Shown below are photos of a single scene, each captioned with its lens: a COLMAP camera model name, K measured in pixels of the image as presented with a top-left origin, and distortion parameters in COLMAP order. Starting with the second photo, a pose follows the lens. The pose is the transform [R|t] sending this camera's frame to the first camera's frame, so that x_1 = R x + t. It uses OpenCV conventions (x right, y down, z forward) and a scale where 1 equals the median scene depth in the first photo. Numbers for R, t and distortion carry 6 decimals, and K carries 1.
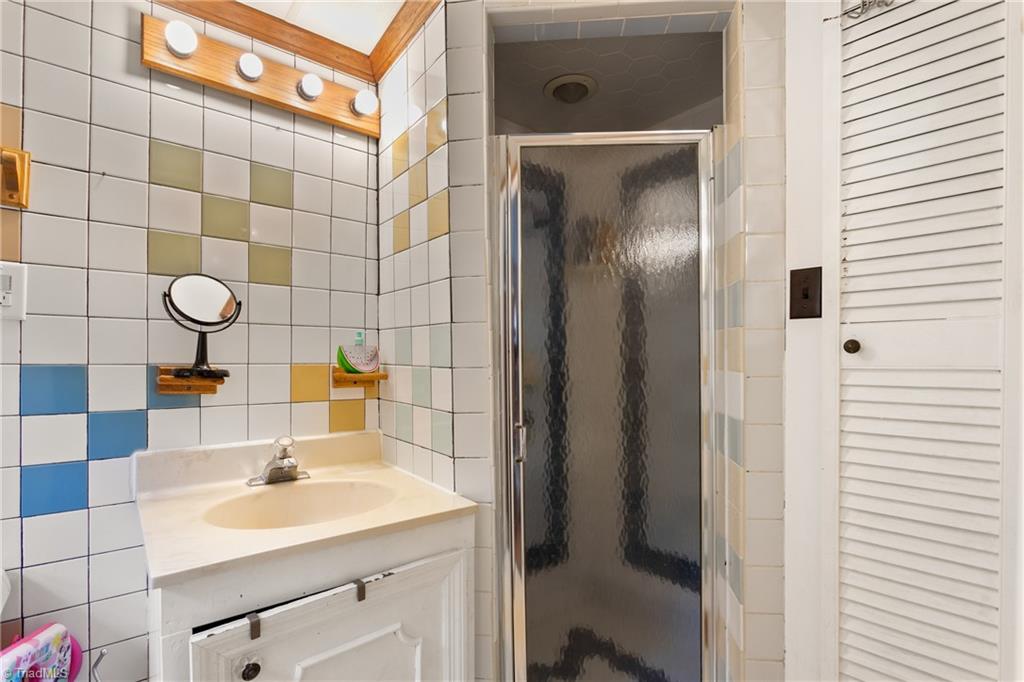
lens RADIAL K [[486.4, 0, 510.9], [0, 486.4, 361.6], [0, 0, 1]] dist [-0.002771, -0.000508]
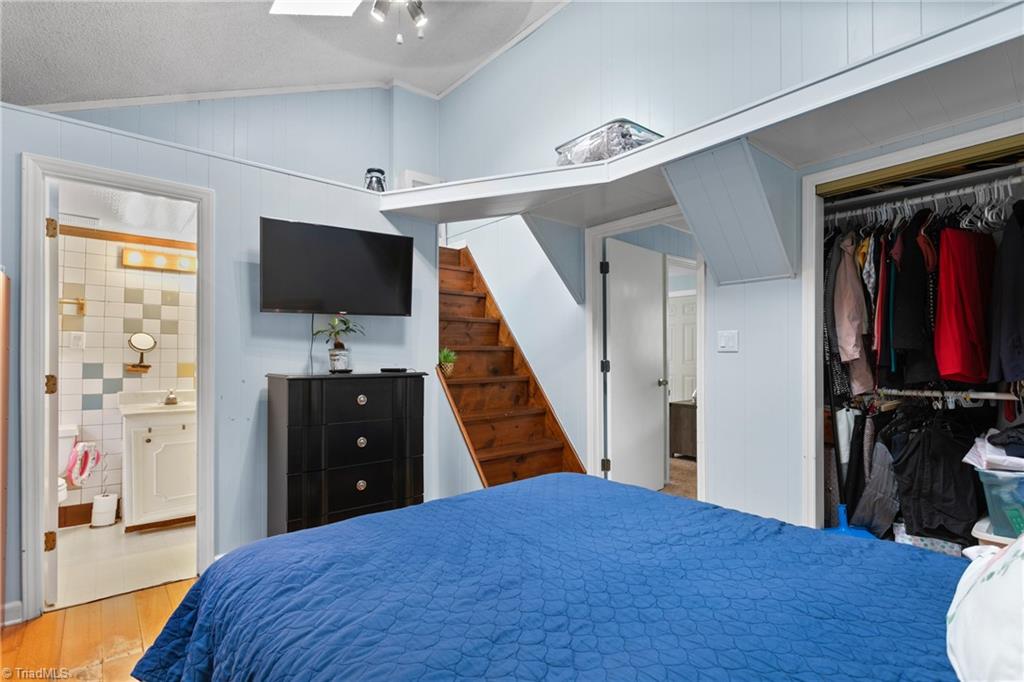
lens RADIAL K [[486.1, 0, 513.9], [0, 486.1, 354.6], [0, 0, 1]] dist [0.003274, 0.000750]
pose [[0.999559, -0.000076, 0.029691, 1.597137], [0.000552, 0.999871, -0.016022, 0.002149], [-0.029686, 0.016031, 0.999431, -2.109806]]
